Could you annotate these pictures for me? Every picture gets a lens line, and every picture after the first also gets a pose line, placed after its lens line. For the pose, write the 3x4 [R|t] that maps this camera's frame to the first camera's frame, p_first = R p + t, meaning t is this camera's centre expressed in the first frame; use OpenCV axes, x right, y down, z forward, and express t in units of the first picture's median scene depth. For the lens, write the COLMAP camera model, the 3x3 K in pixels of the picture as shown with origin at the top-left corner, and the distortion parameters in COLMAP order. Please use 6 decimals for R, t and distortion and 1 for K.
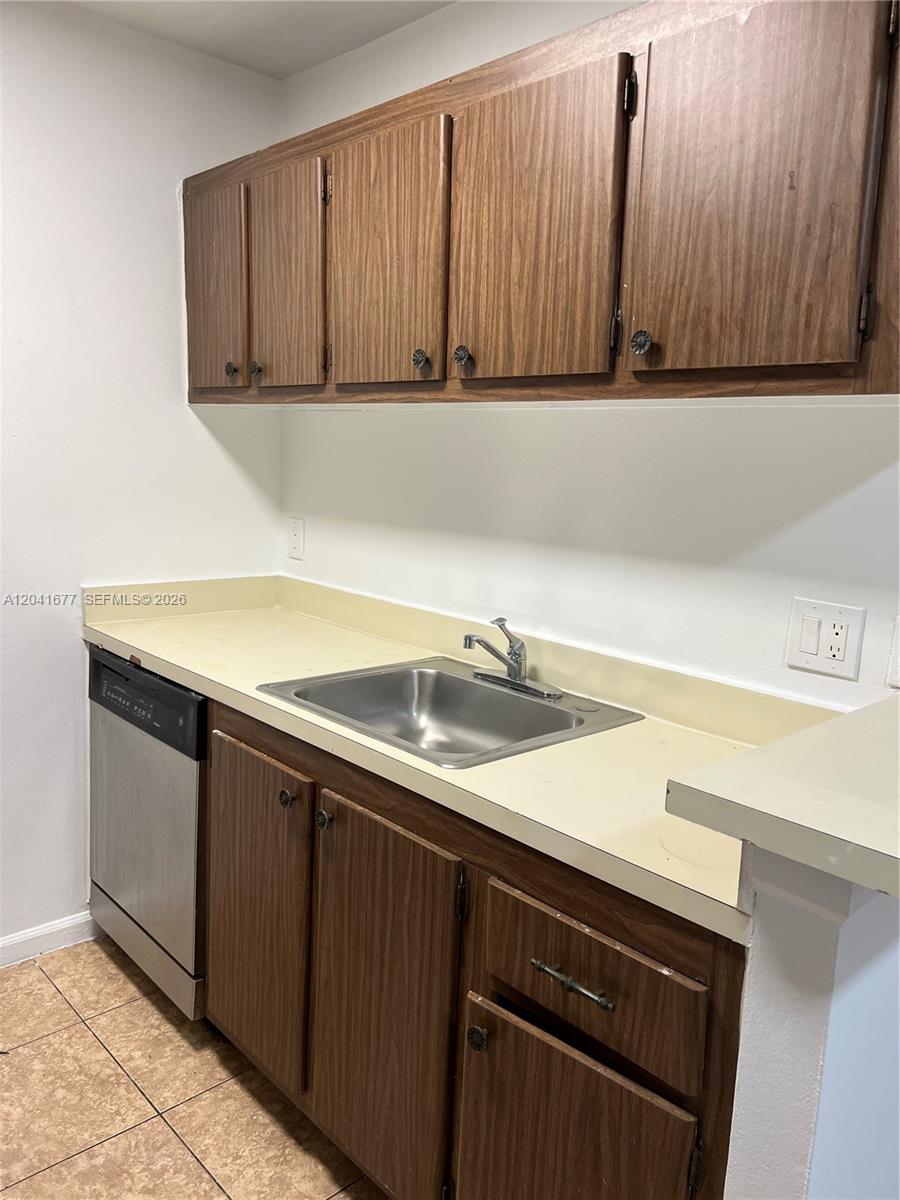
lens RADIAL K [[898.7, 0, 455.6], [0, 898.7, 611.2], [0, 0, 1]] dist [0.060568, -0.083377]
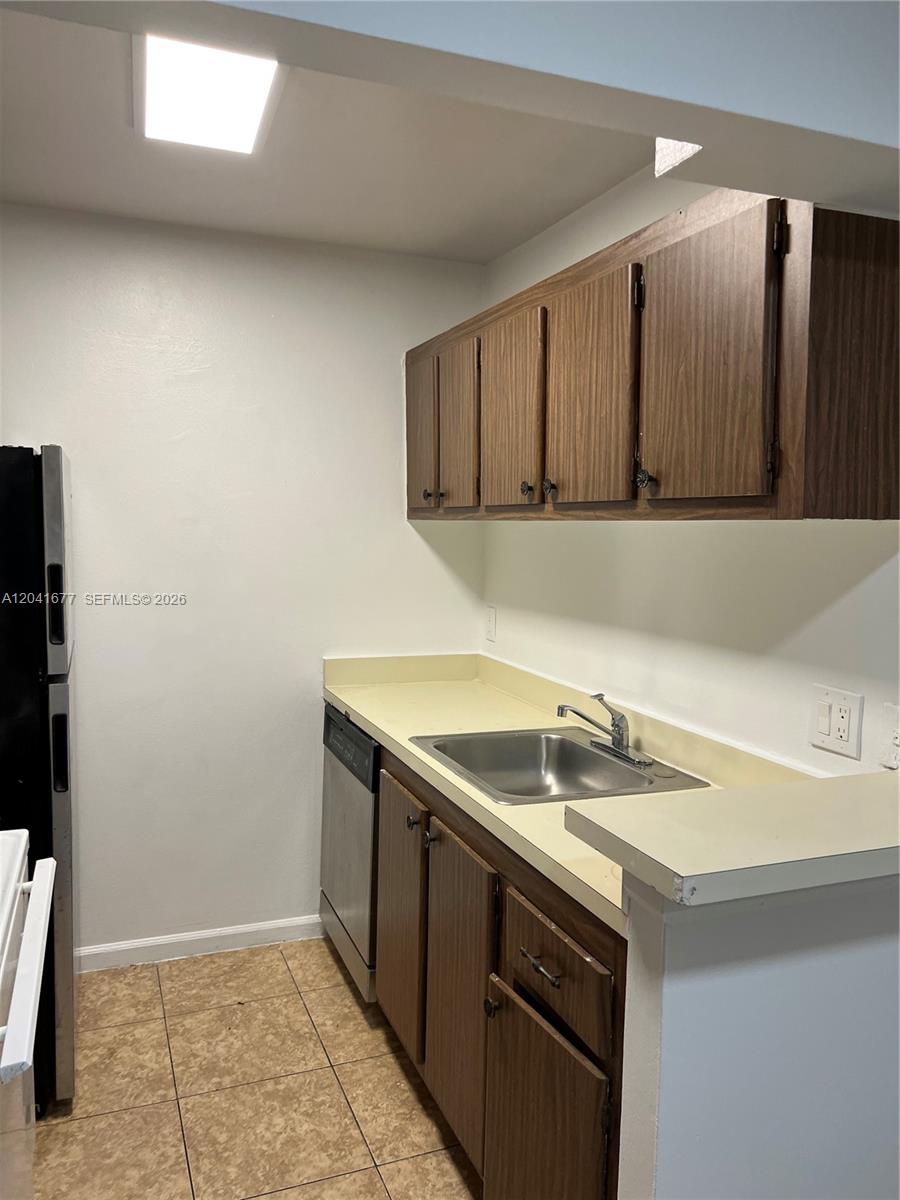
lens RADIAL K [[923.3, 0, 447.4], [0, 923.3, 620.0], [0, 0, 1]] dist [0.073801, -0.102066]
pose [[0.923164, 0.010861, -0.384254, 0.365639], [-0.041861, 0.996496, -0.072405, 0.007953], [0.382121, 0.082927, 0.920384, -0.241594]]
